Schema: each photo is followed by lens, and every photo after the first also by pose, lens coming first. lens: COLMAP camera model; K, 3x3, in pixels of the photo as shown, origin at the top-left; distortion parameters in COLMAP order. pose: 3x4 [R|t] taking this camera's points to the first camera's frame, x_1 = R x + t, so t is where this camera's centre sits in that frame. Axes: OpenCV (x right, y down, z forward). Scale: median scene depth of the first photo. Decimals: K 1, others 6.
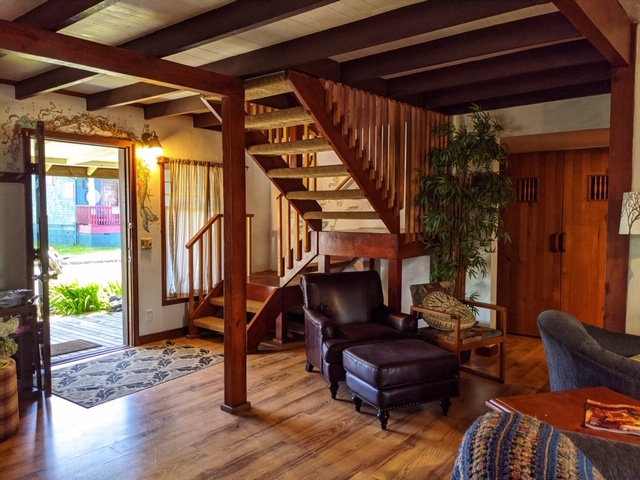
lens RADIAL K [[502.0, 0, 317.6], [0, 502.0, 243.7], [0, 0, 1]] dist [0.056938, -0.087528]
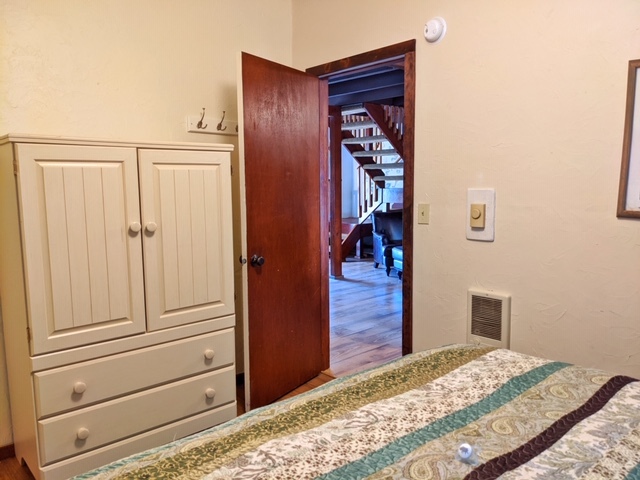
lens RADIAL K [[502.0, 0, 317.6], [0, 502.0, 243.7], [0, 0, 1]] dist [0.056938, -0.087528]
pose [[0.988346, 0.010054, -0.151893, 0.046131], [-0.001744, 0.998499, 0.054739, 0.070357], [0.152216, -0.053837, 0.986880, -0.711175]]
